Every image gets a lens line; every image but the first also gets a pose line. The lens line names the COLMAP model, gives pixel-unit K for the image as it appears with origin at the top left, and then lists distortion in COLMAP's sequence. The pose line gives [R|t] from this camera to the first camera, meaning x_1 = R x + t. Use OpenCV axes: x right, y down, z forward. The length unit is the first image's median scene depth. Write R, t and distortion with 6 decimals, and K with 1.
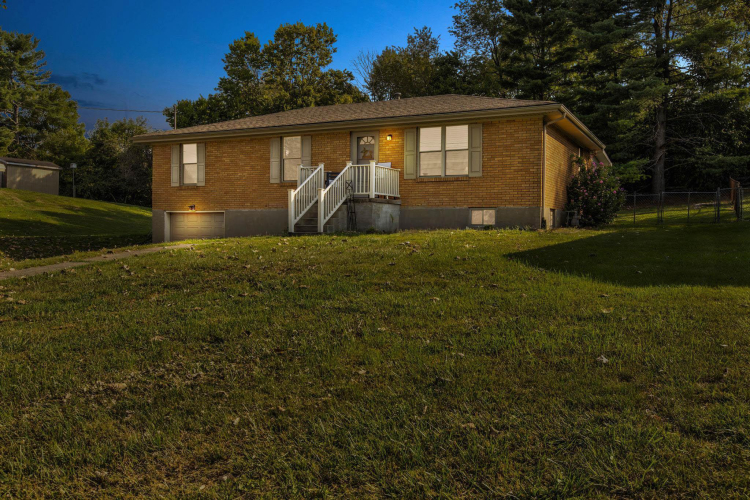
lens RADIAL K [[630.0, 0, 375.0], [0, 630.0, 250.0], [0, 0, 1]] dist [-0.003821, -0.004013]
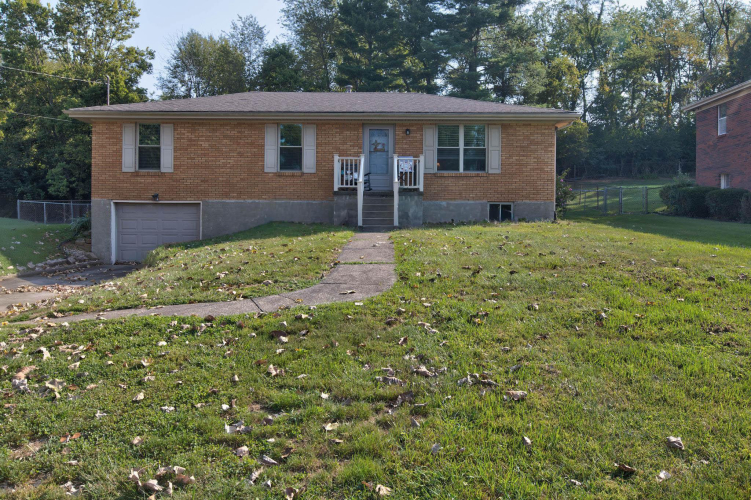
lens RADIAL K [[630.8, 0, 375.5], [0, 630.8, 250.0], [0, 0, 1]] dist [-0.003821, -0.004013]
pose [[0.911424, -0.015104, 0.411191, -0.363187], [0.011023, 0.999864, 0.012292, -0.000800], [-0.411320, -0.006671, 0.911466, 0.074931]]
